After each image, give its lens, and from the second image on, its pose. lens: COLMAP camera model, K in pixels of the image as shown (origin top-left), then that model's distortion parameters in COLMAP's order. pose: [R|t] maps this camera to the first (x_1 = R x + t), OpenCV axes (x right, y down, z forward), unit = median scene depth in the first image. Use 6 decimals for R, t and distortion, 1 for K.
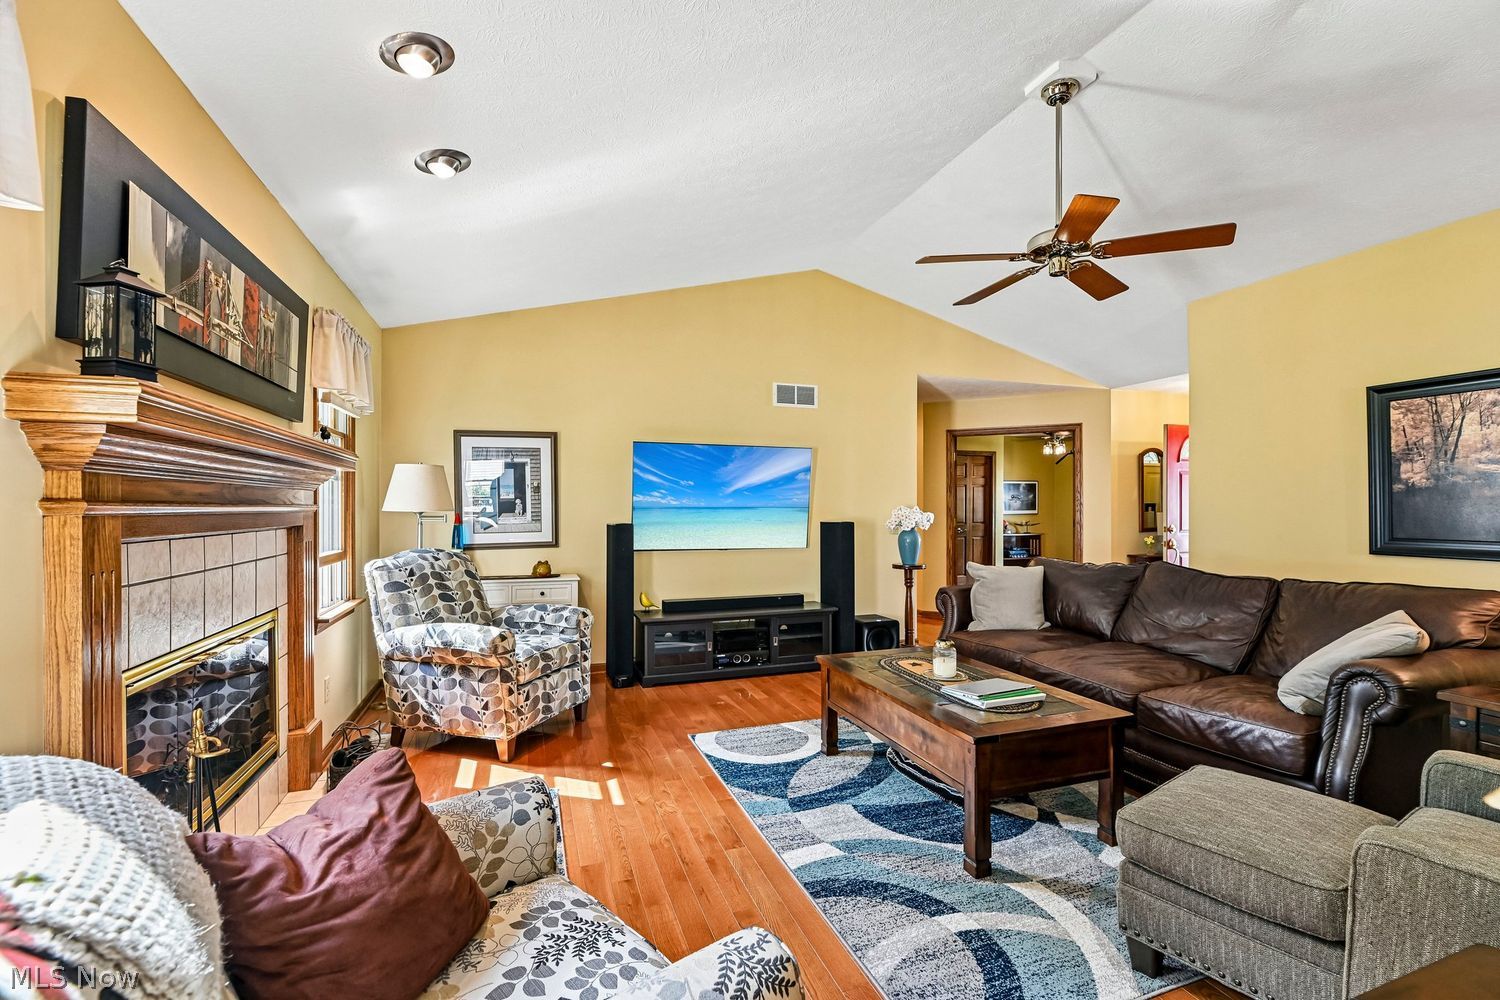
lens RADIAL K [[651.2, 0, 753.1], [0, 651.2, 504.2], [0, 0, 1]] dist [0.001688, -0.003193]
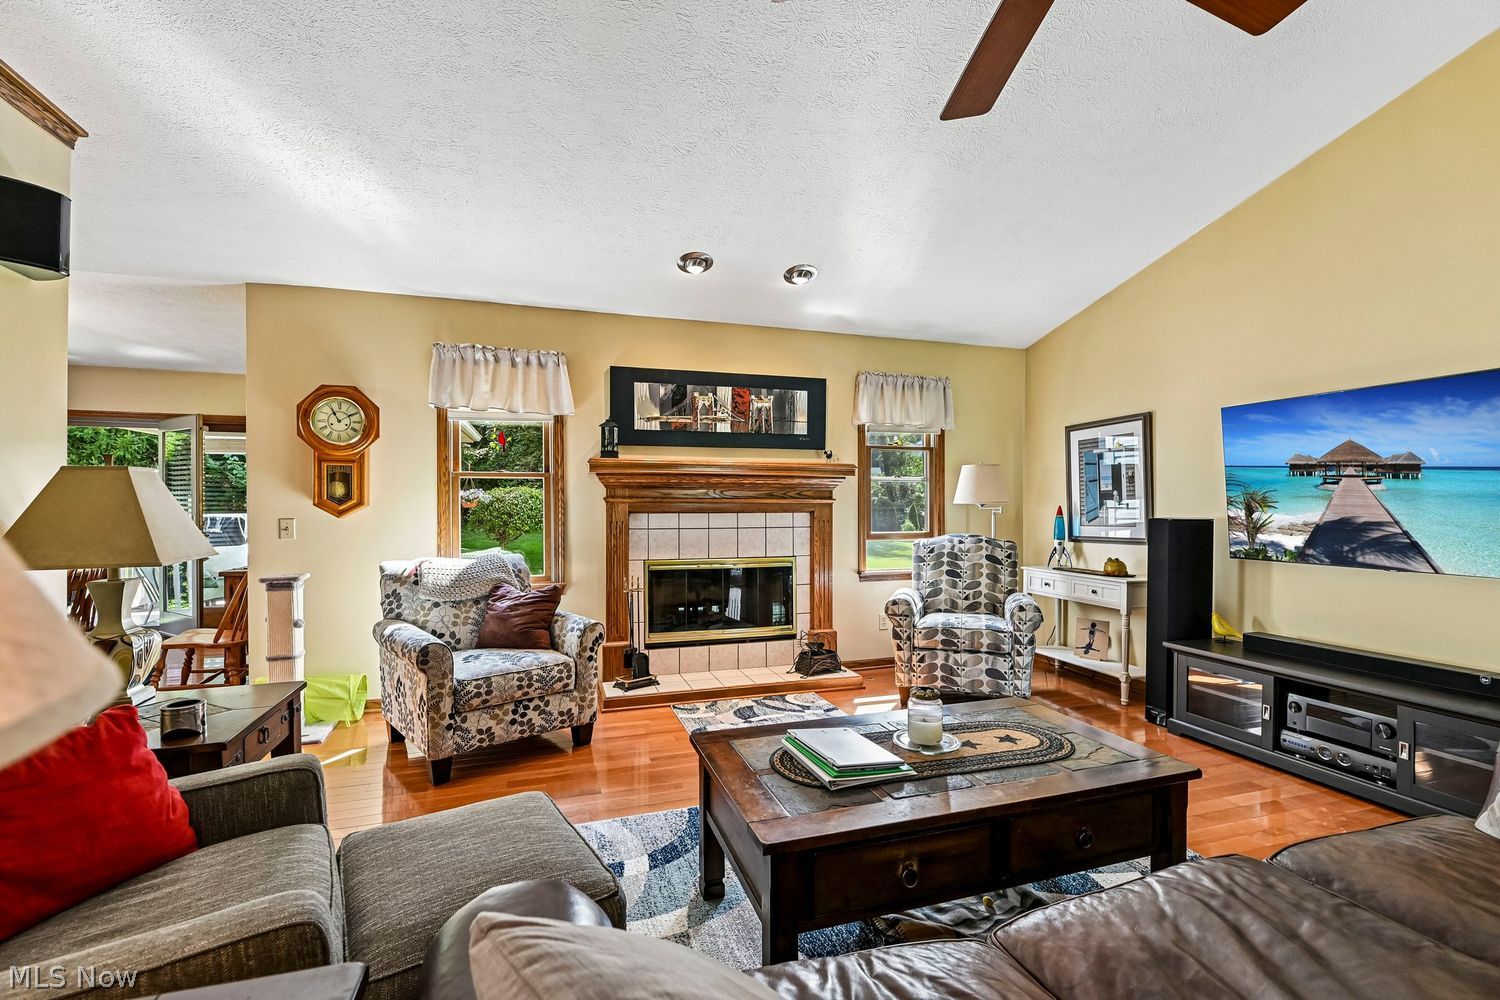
lens RADIAL K [[651.2, 0, 749.7], [0, 651.2, 511.3], [0, 0, 1]] dist [0.001688, -0.003193]
pose [[-0.027830, 0.007134, -0.999587, 0.769925], [0.006215, 0.999956, 0.006964, 0.016136], [0.999593, -0.006018, -0.027873, 0.666932]]
